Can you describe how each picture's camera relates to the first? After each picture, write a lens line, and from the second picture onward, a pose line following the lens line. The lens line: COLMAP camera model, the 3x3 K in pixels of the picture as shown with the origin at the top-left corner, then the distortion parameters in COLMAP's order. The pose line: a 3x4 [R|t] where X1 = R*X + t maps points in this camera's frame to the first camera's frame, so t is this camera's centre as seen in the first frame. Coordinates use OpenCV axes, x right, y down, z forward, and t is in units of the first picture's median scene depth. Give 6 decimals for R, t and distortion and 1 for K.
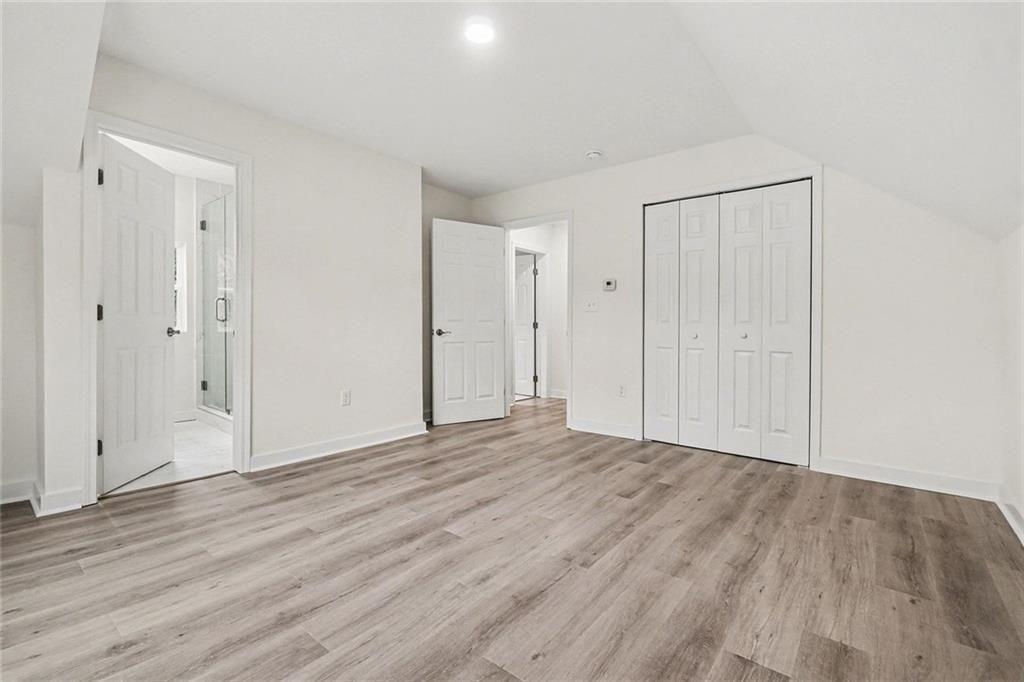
lens RADIAL K [[455.3, 0, 503.2], [0, 455.3, 340.3], [0, 0, 1]] dist [-0.000394, 0.000348]
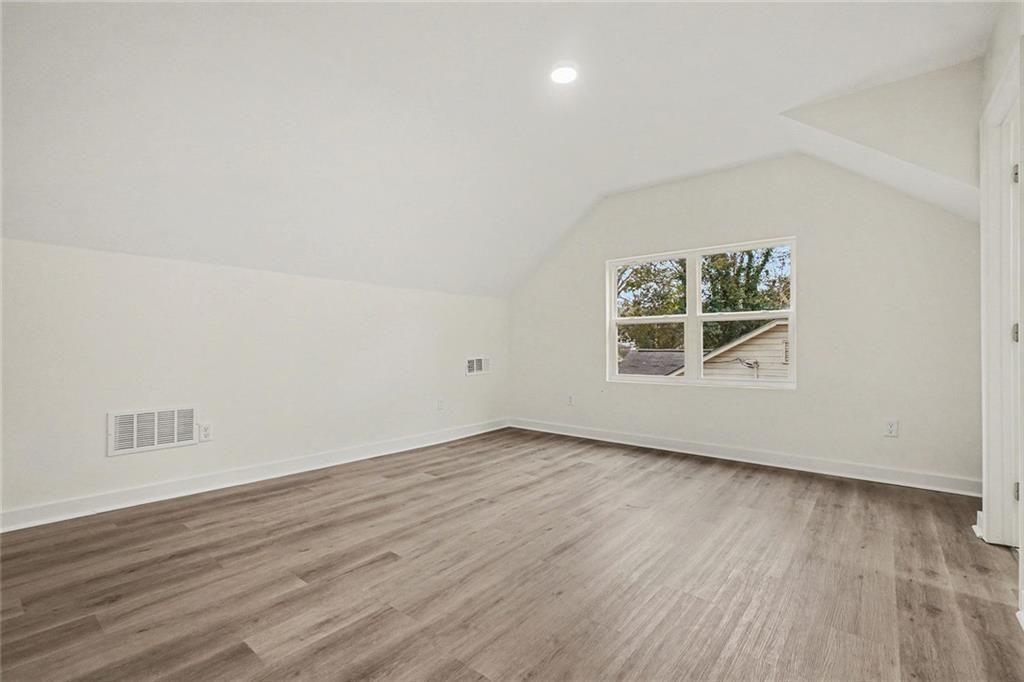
lens RADIAL K [[455.3, 0, 503.2], [0, 455.3, 340.3], [0, 0, 1]] dist [-0.000394, 0.000348]
pose [[-0.999808, -0.019574, 0.001158, 0.093567], [-0.019551, 0.999664, 0.017001, -0.050515], [-0.001490, 0.016975, -0.999855, 2.000460]]
